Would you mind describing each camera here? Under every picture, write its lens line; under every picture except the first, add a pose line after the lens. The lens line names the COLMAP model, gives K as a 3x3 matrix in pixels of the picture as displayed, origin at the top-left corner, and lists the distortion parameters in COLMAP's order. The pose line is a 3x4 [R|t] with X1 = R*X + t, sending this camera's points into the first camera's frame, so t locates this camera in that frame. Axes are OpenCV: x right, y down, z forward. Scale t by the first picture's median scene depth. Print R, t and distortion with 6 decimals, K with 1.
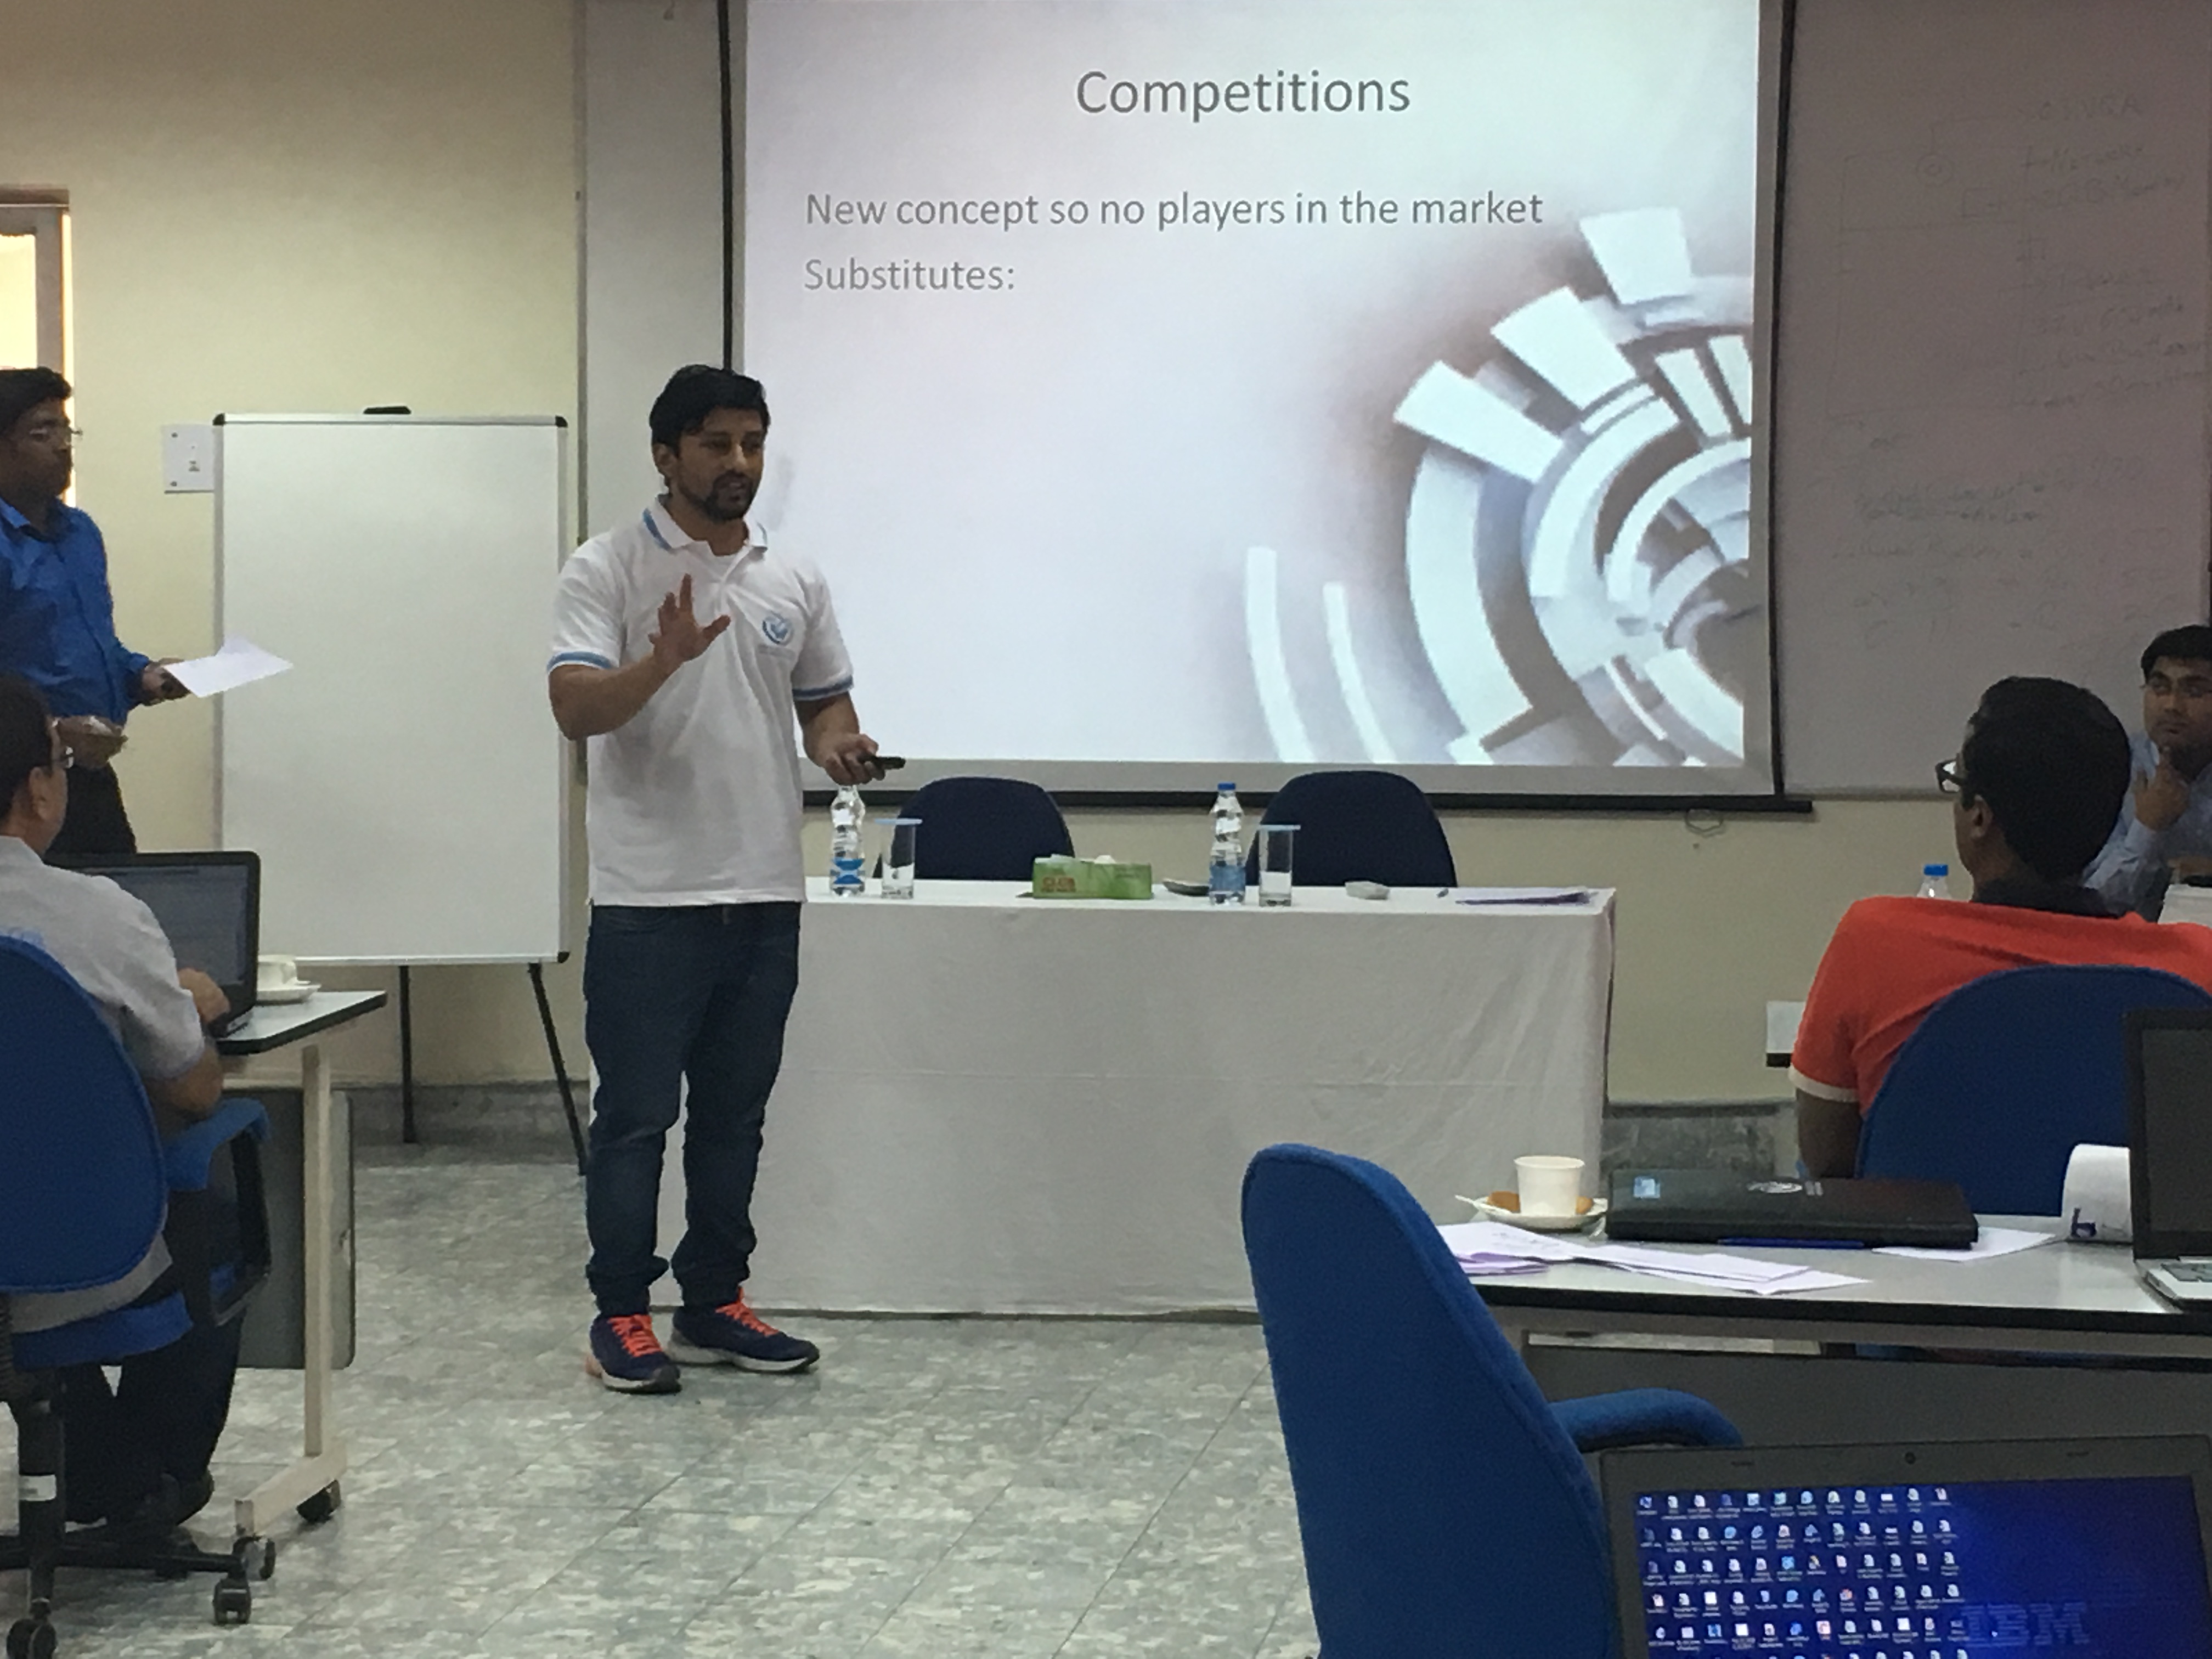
lens RADIAL K [[4699.3, 0, 1103.4], [0, 4699.3, 835.1], [0, 0, 1]] dist [0.039452, 0.000000]
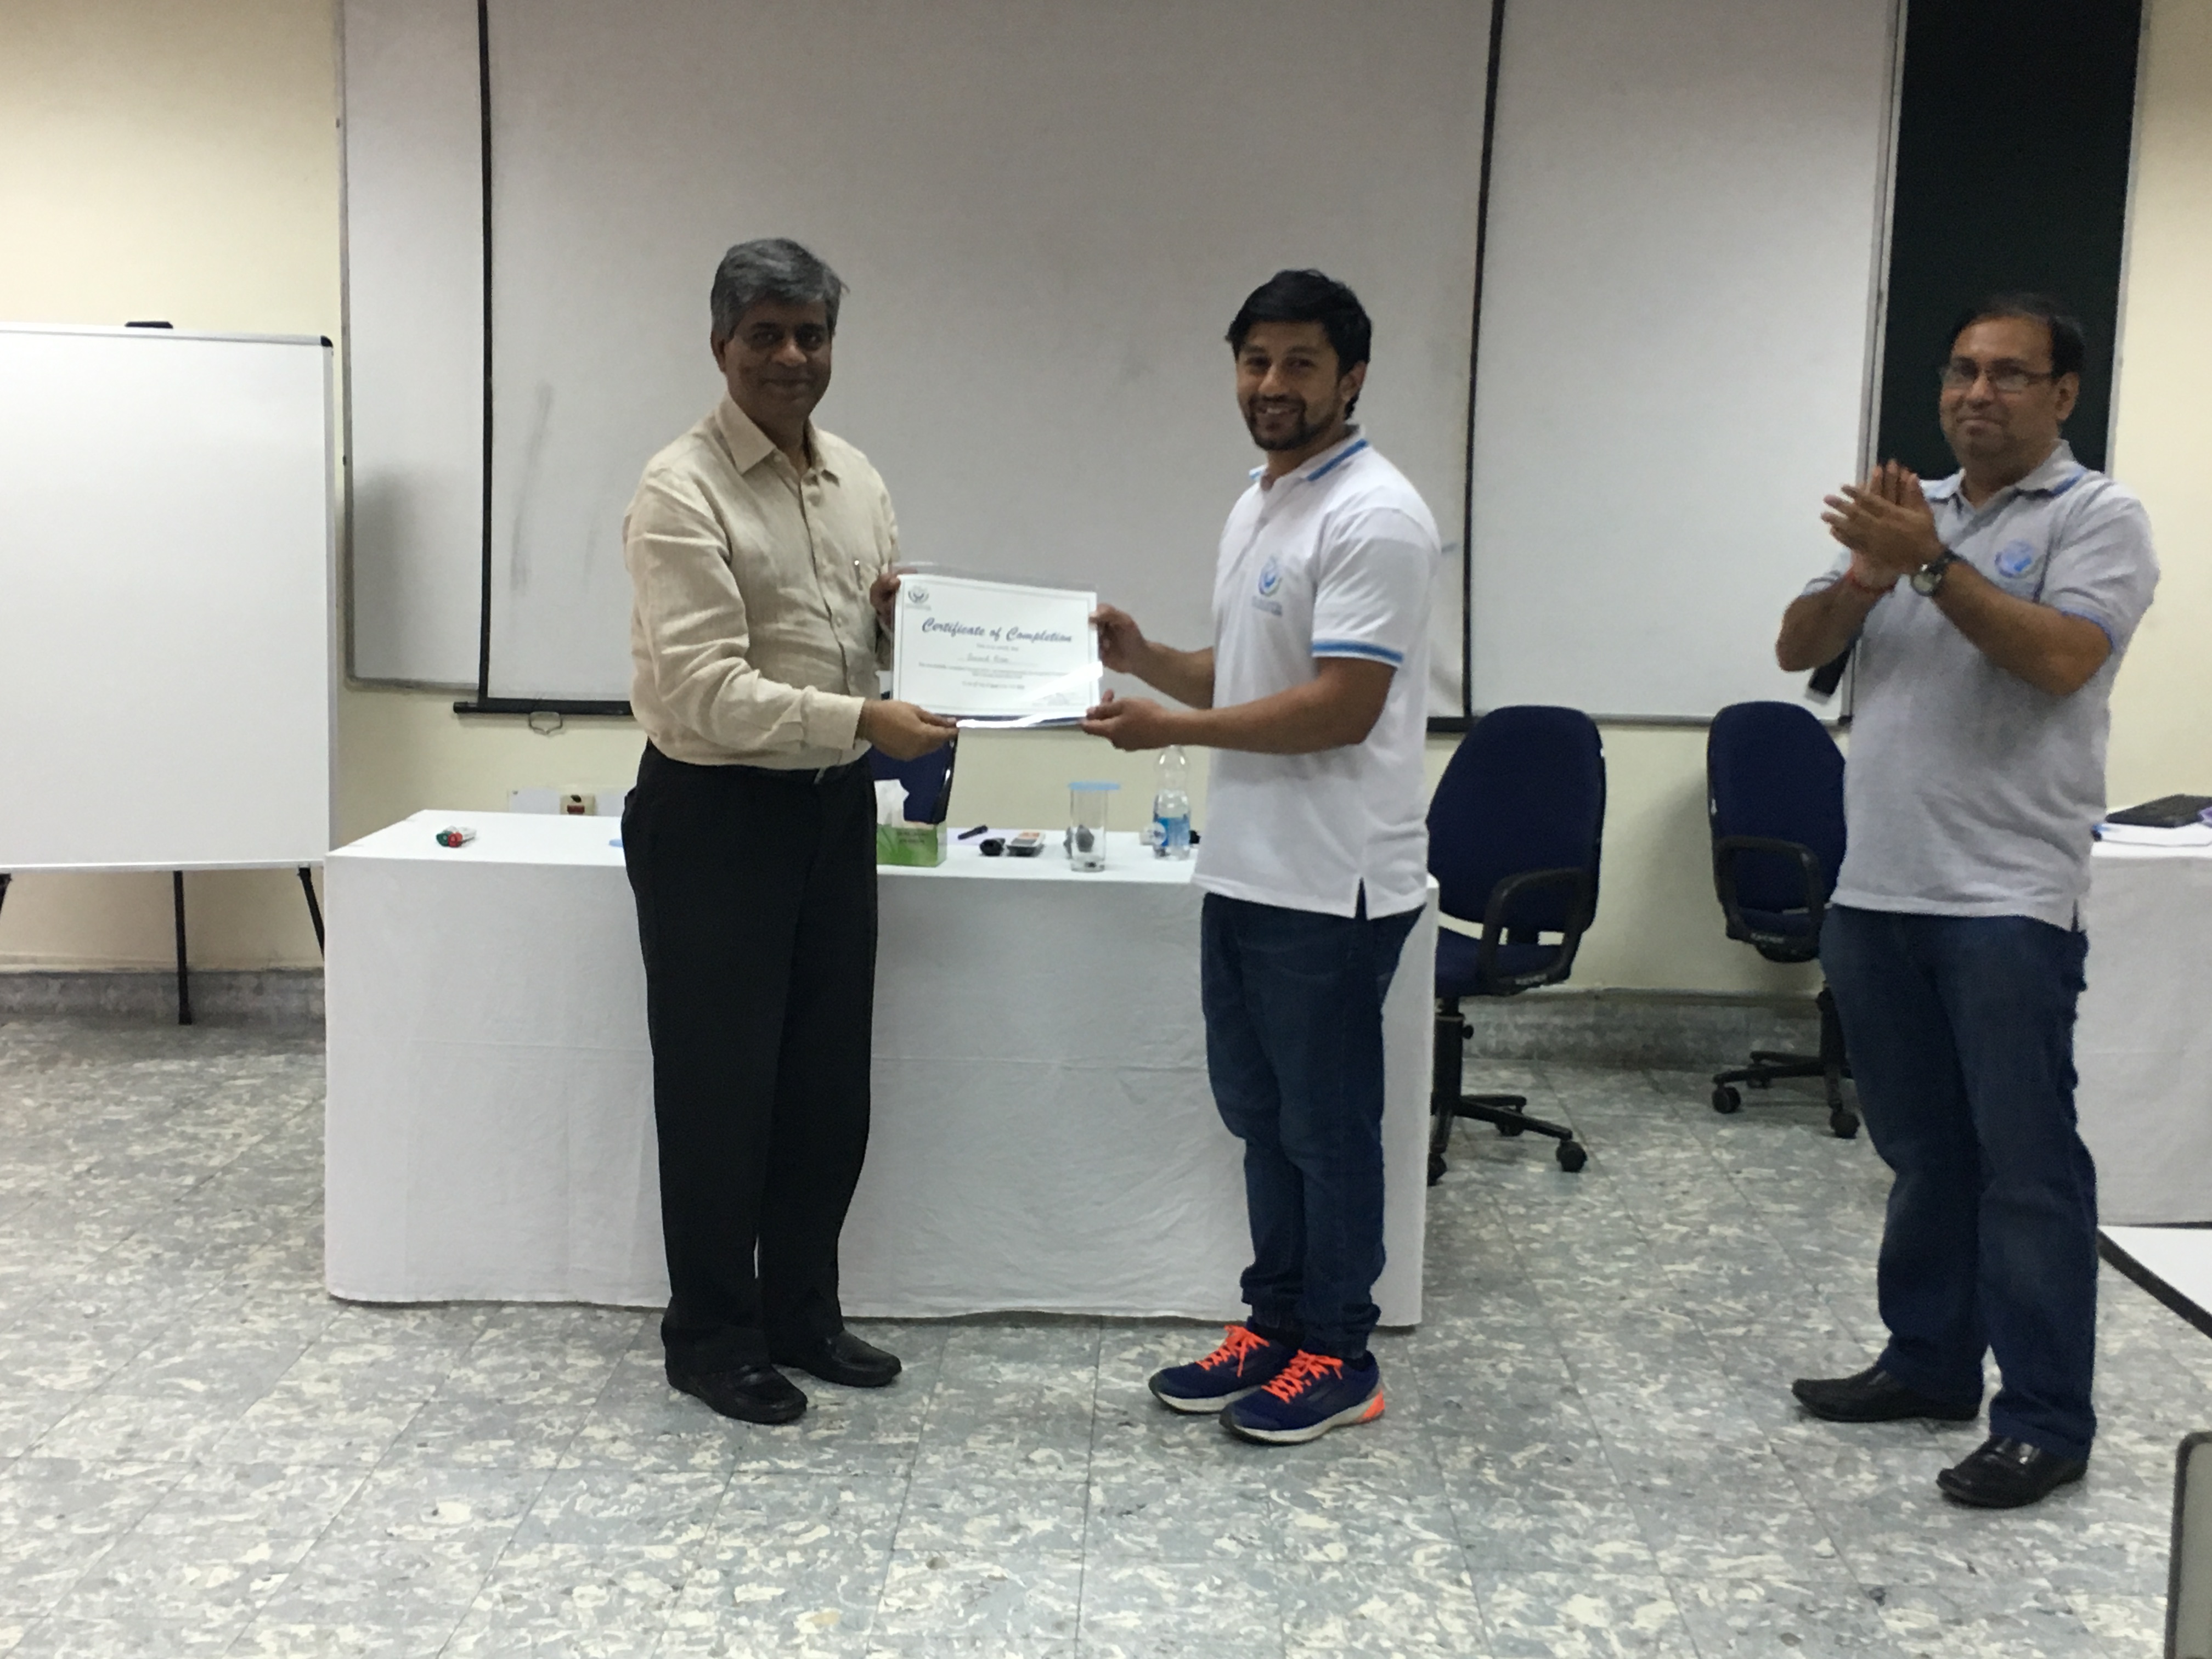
lens RADIAL K [[2668.5, 0, 1113.4], [0, 2668.5, 818.3], [0, 0, 1]] dist [0.041043, 0.000000]
pose [[0.990021, 0.005716, 0.140800, -0.032861], [-0.014967, 0.997791, 0.064731, -0.030276], [-0.140119, -0.066192, 0.987920, 0.486478]]
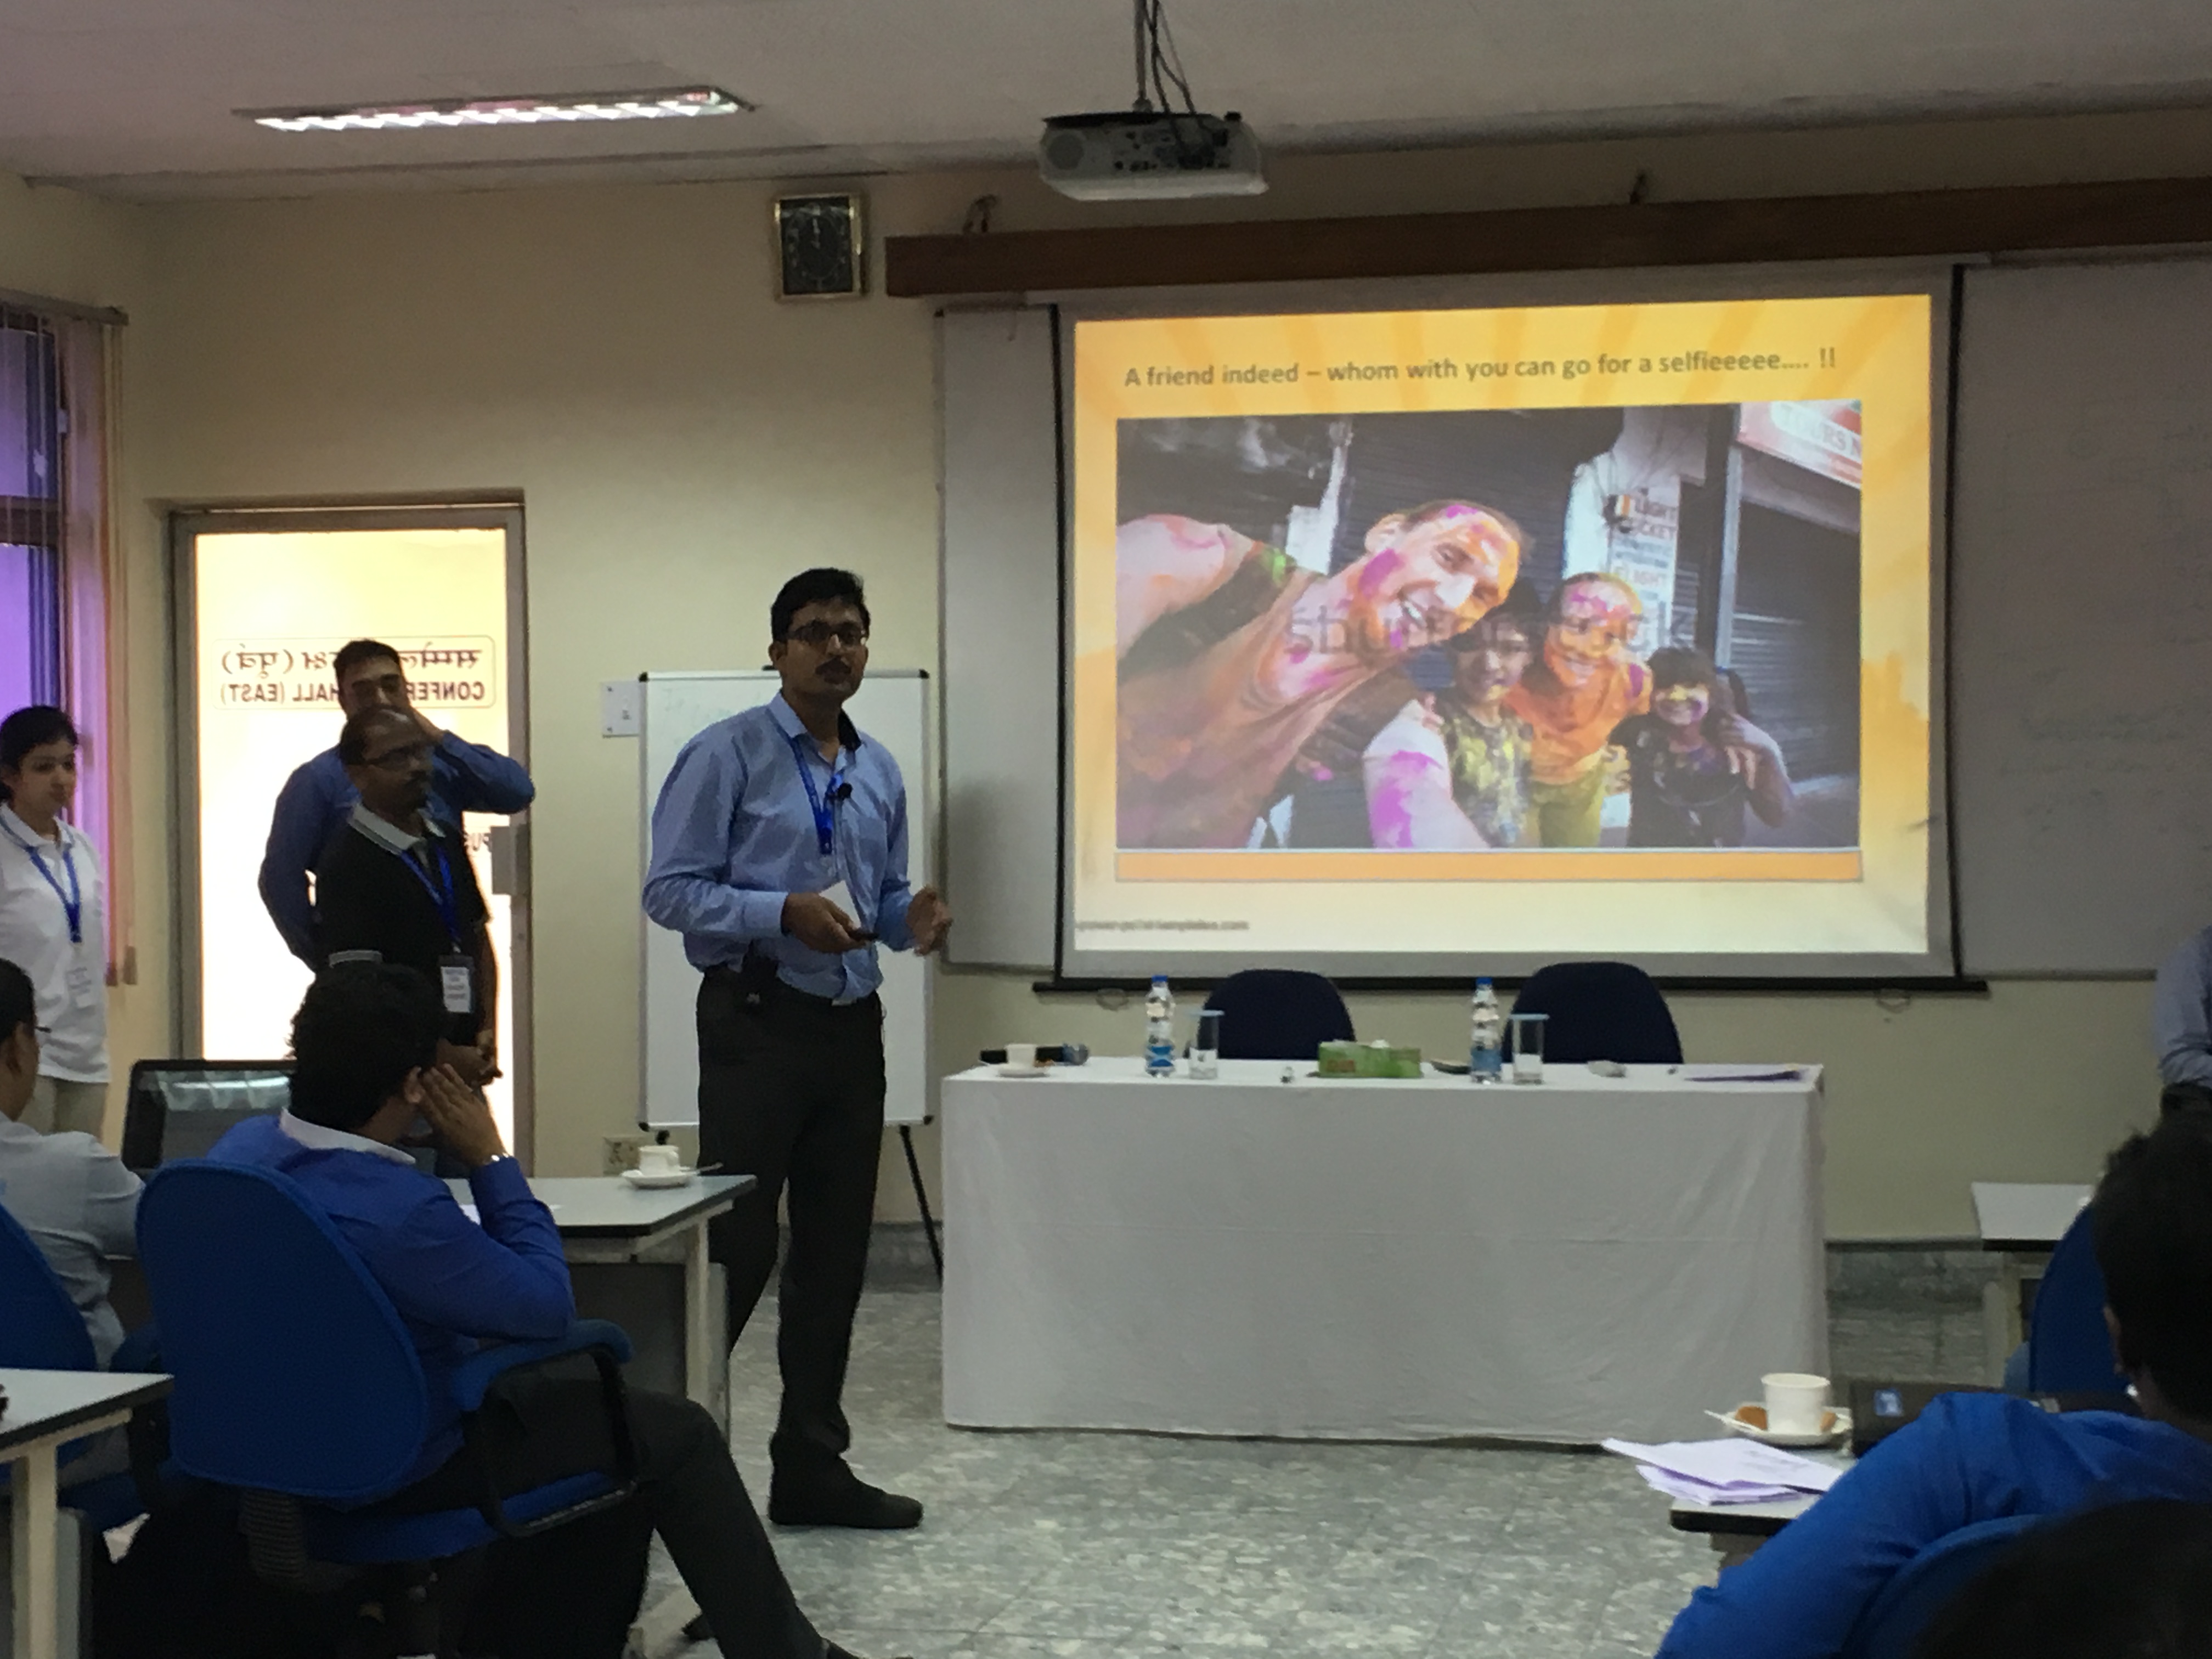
lens RADIAL K [[3684.0, 0, 1093.9], [0, 3684.0, 758.8], [0, 0, 1]] dist [0.034259, 0.000000]
pose [[0.996846, -0.012924, -0.078305, 0.002153], [0.008319, 0.998232, -0.058853, -0.012626], [0.078927, 0.058016, 0.995191, 0.080093]]
